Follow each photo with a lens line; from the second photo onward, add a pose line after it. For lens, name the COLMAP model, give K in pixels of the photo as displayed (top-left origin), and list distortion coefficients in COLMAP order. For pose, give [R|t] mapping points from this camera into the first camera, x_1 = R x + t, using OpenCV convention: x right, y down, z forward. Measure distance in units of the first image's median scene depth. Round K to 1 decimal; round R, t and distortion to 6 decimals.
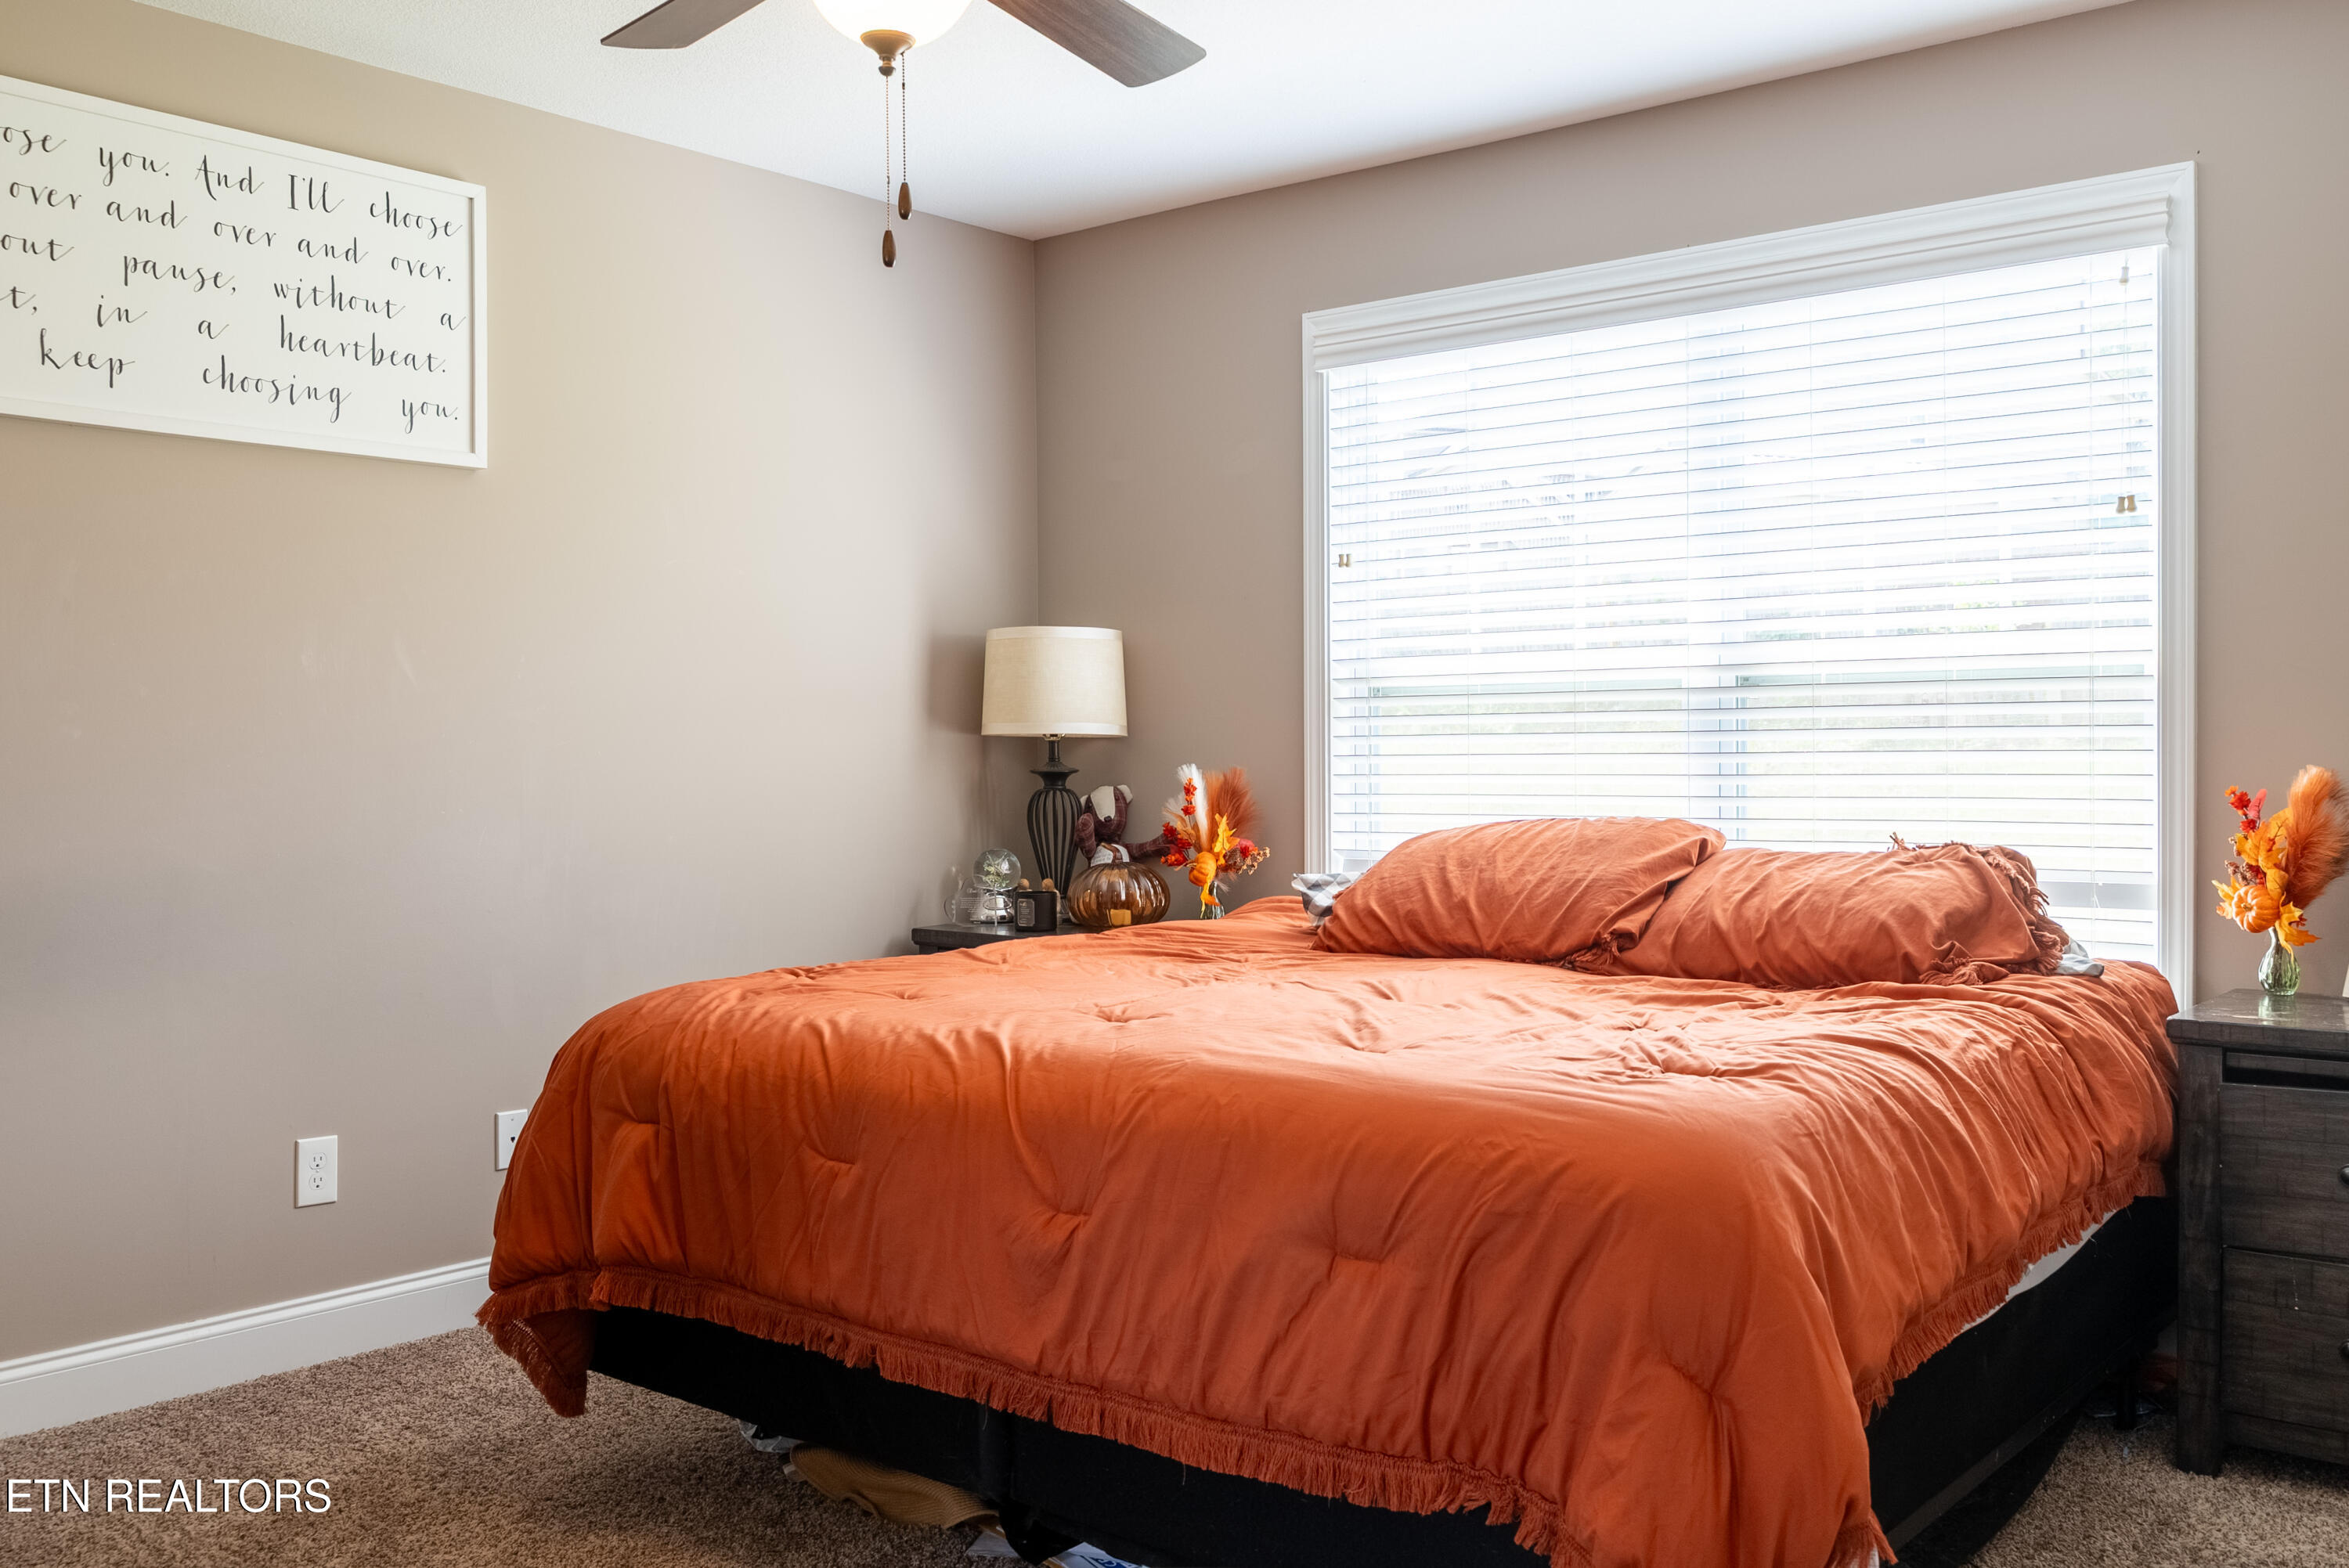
lens RADIAL K [[2132.2, 0, 1174.5], [0, 2132.2, 784.0], [0, 0, 1]] dist [-0.002212, -0.000612]
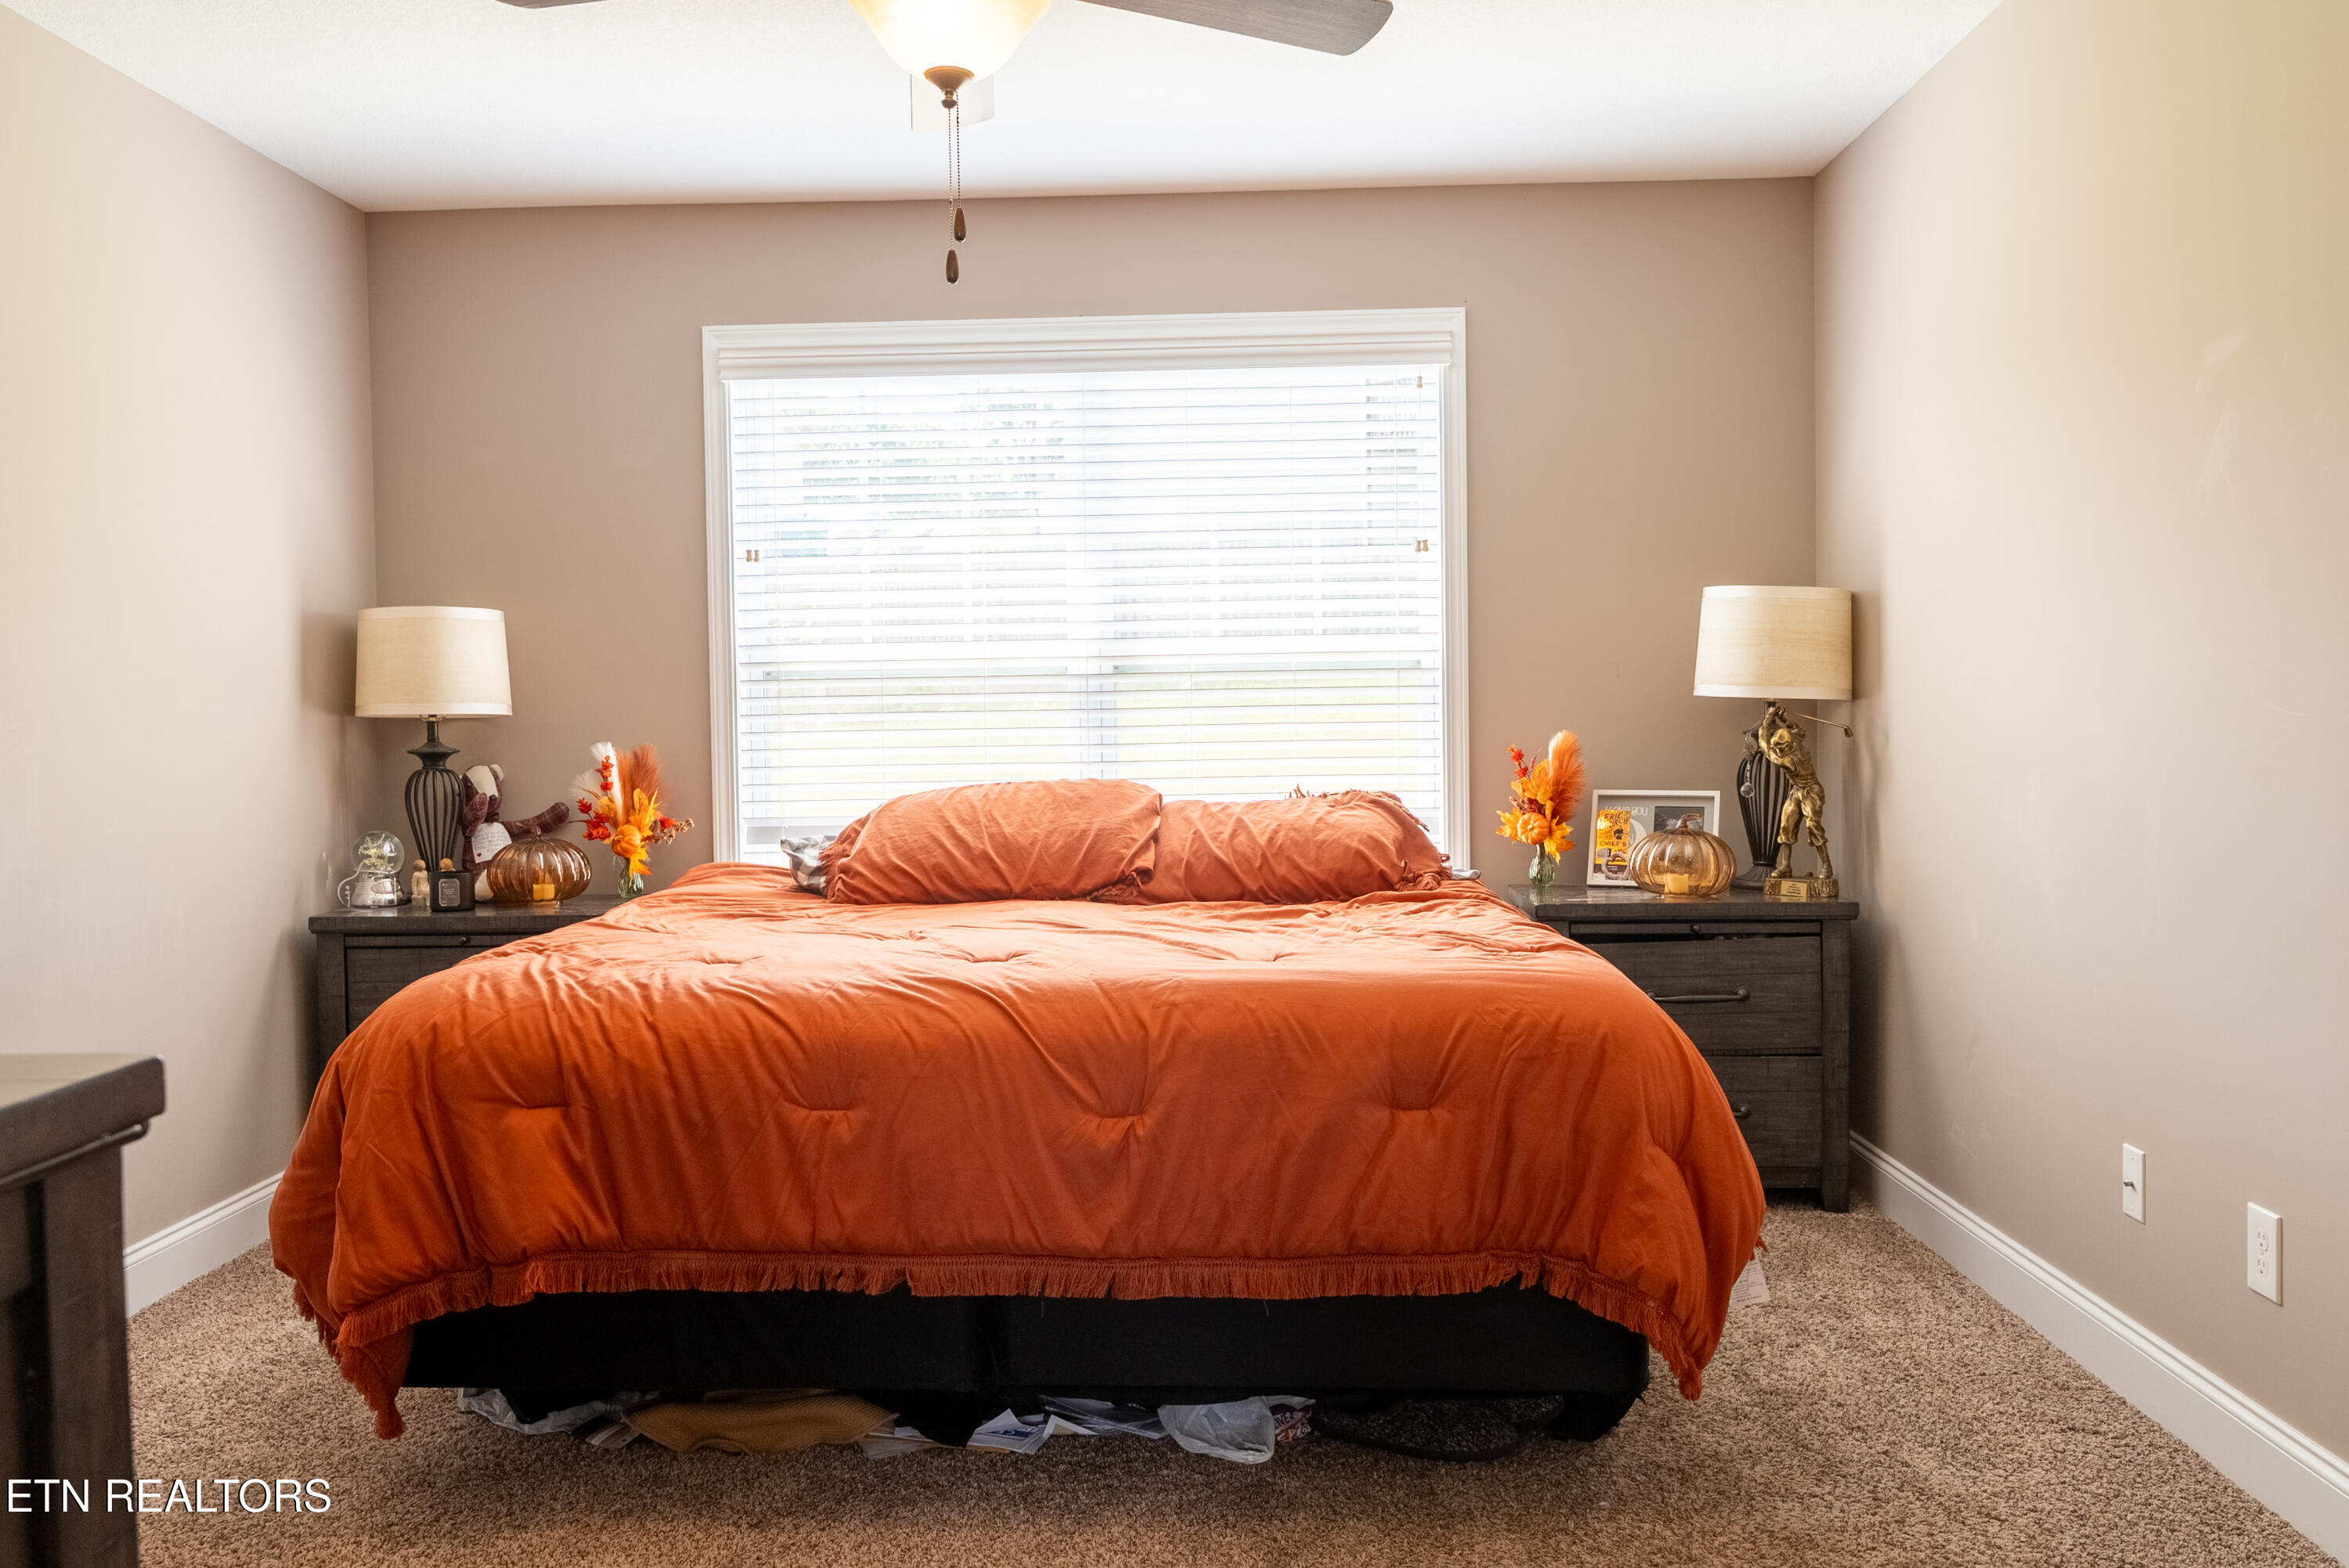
lens RADIAL K [[1919.5, 0, 1174.5], [0, 1919.5, 784.0], [0, 0, 1]] dist [0.007411, -0.004079]
pose [[0.787721, -0.025355, 0.615510, -0.465828], [0.019134, 0.999678, 0.016693, 0.001126], [-0.615735, -0.001372, 0.787952, 0.104004]]
